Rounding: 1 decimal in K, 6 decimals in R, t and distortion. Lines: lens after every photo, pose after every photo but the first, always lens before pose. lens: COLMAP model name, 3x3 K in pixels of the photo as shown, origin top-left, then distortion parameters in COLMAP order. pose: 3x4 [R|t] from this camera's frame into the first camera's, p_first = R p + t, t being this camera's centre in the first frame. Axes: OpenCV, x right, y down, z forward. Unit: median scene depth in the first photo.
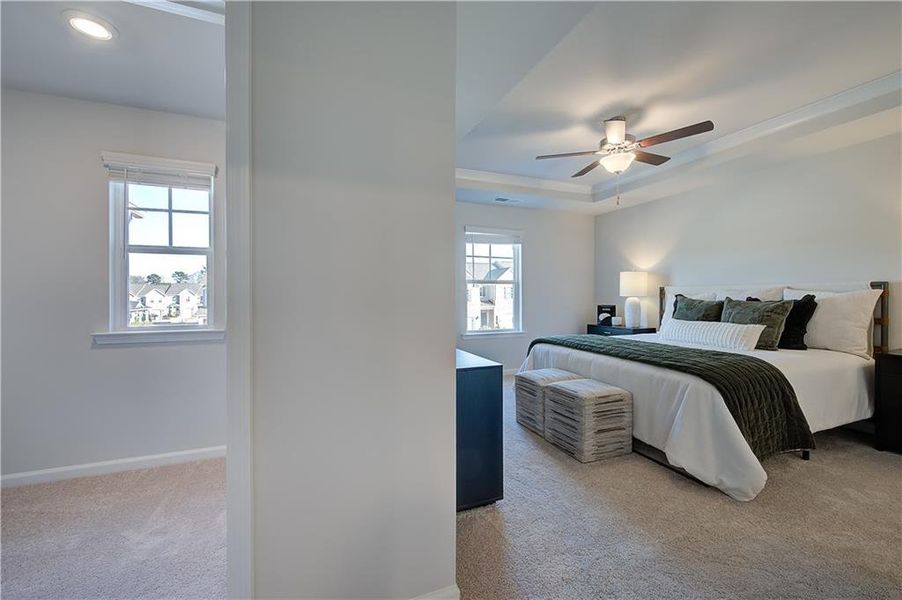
lens RADIAL K [[370.2, 0, 444.5], [0, 370.2, 298.6], [0, 0, 1]] dist [0.004295, -0.001267]
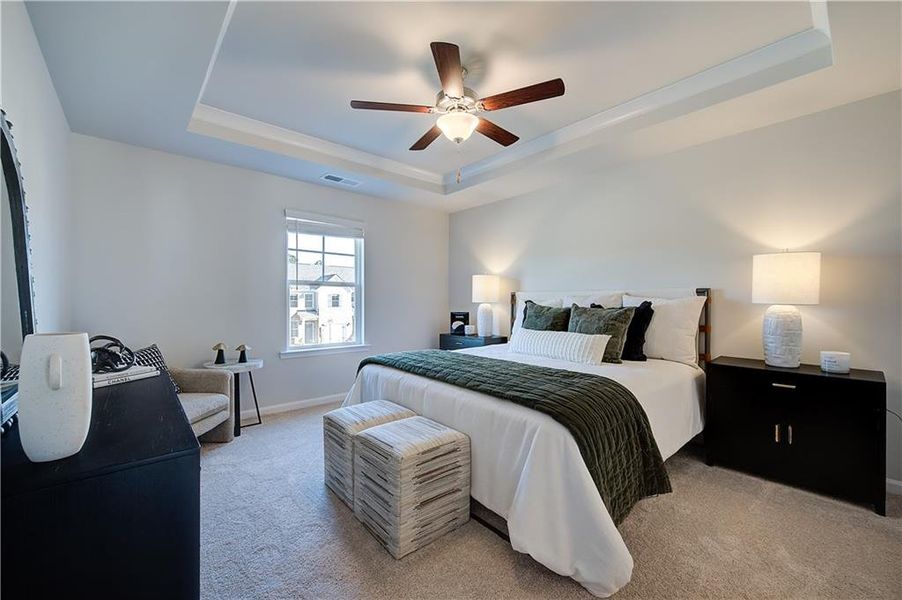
lens RADIAL K [[370.2, 0, 453.7], [0, 370.2, 302.0], [0, 0, 1]] dist [0.004295, -0.001267]
pose [[0.936619, 0.003416, 0.350332, 0.194390], [-0.001212, 0.999978, -0.006510, -0.001948], [-0.350347, 0.005673, 0.936603, 0.291760]]
